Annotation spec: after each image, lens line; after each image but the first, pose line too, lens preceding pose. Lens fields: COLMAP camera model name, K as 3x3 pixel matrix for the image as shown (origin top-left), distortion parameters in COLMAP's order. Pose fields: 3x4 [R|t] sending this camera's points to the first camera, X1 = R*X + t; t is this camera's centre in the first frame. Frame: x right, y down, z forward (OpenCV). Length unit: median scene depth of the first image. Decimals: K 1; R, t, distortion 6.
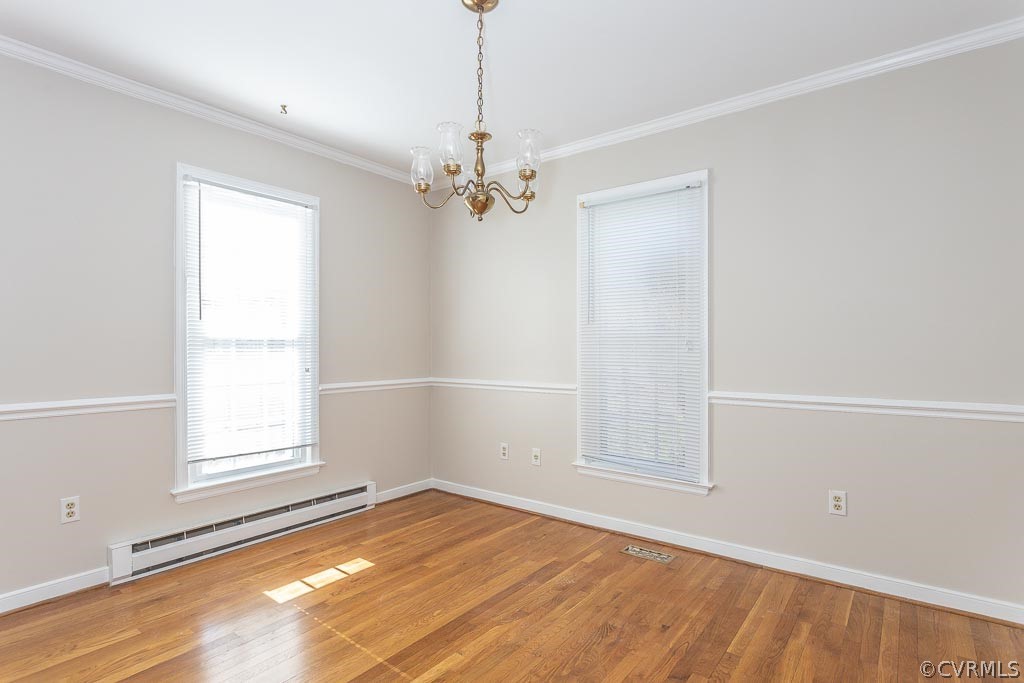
lens RADIAL K [[533.6, 0, 544.5], [0, 533.6, 347.1], [0, 0, 1]] dist [-0.022746, 0.011137]
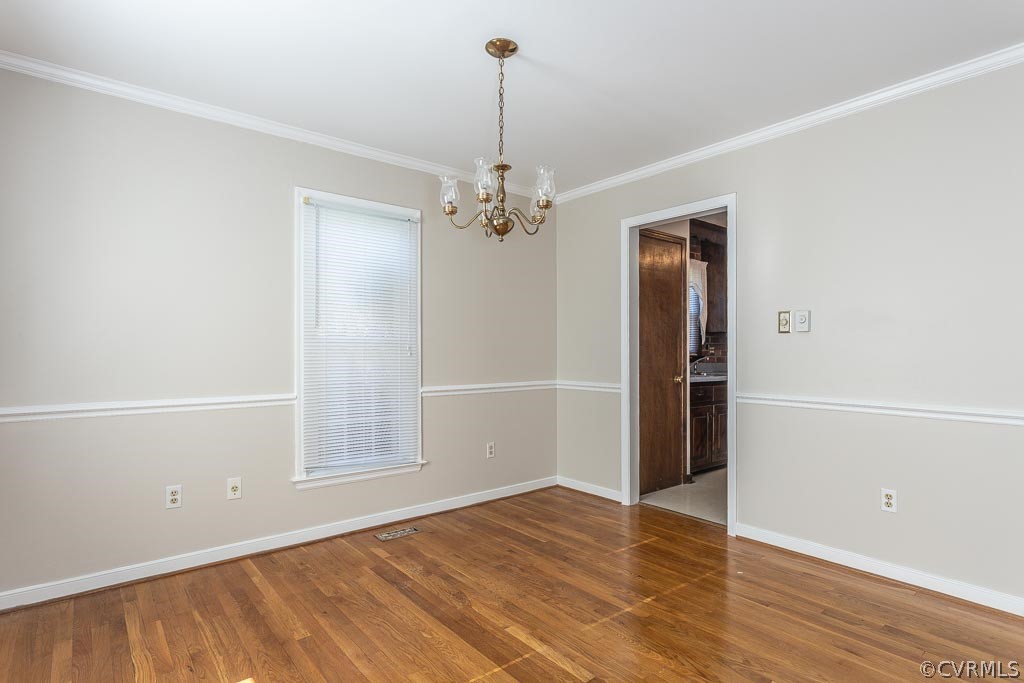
lens RADIAL K [[533.6, 0, 510.0], [0, 533.6, 348.8], [0, 0, 1]] dist [-0.022746, 0.011137]
pose [[0.217321, 0.002870, 0.976096, -0.766328], [-0.006868, 0.999975, -0.001411, -0.007515], [-0.976076, -0.006397, 0.217336, 0.456663]]
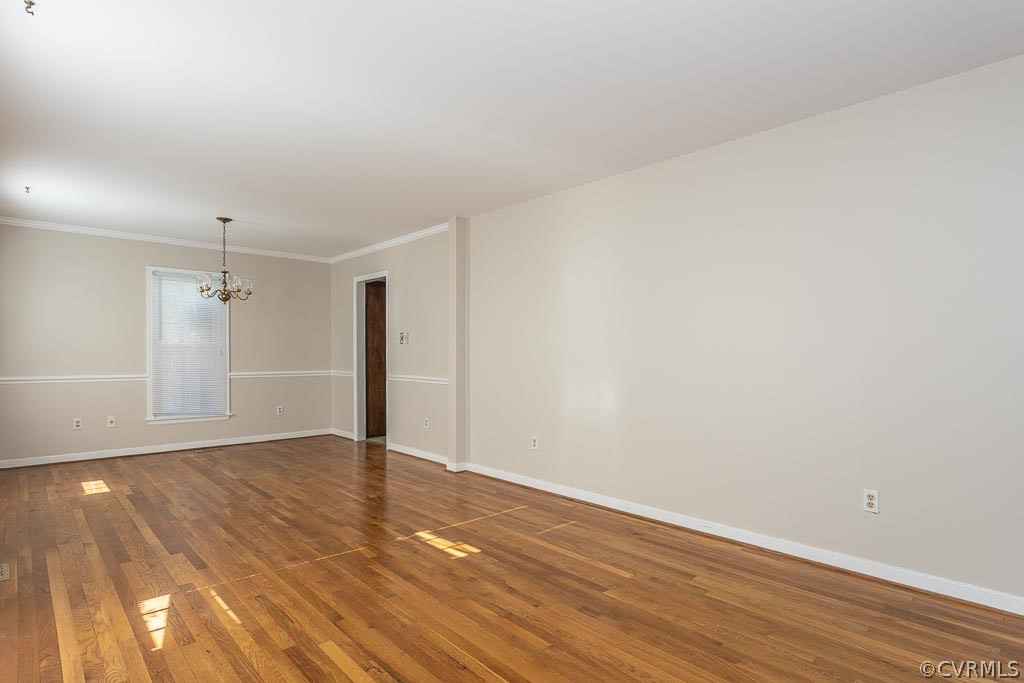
lens RADIAL K [[533.6, 0, 520.7], [0, 533.6, 366.0], [0, 0, 1]] dist [-0.022746, 0.011137]
pose [[0.152833, -0.020015, 0.988049, -1.511640], [-0.007542, 0.999742, 0.021419, -0.005141], [-0.988223, -0.010725, 0.152643, -0.496620]]
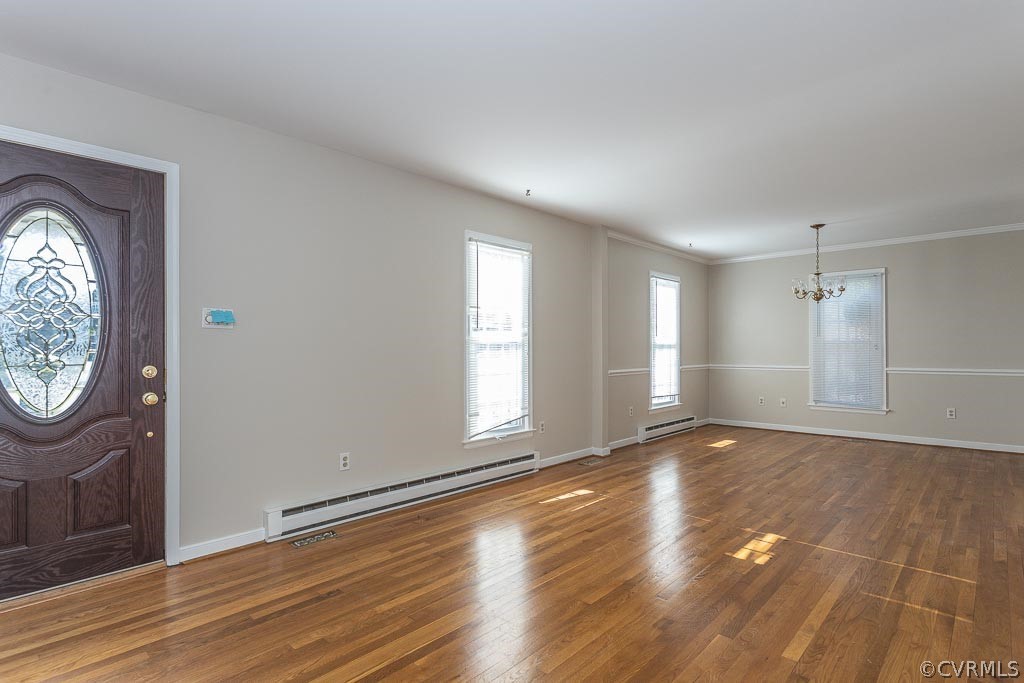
lens RADIAL K [[533.6, 0, 505.4], [0, 533.6, 345.4], [0, 0, 1]] dist [-0.022746, 0.011137]
pose [[0.991624, -0.002566, -0.129130, -0.857407], [0.001866, 0.999983, -0.005544, -0.001435], [0.129142, 0.005257, 0.991612, -1.215847]]
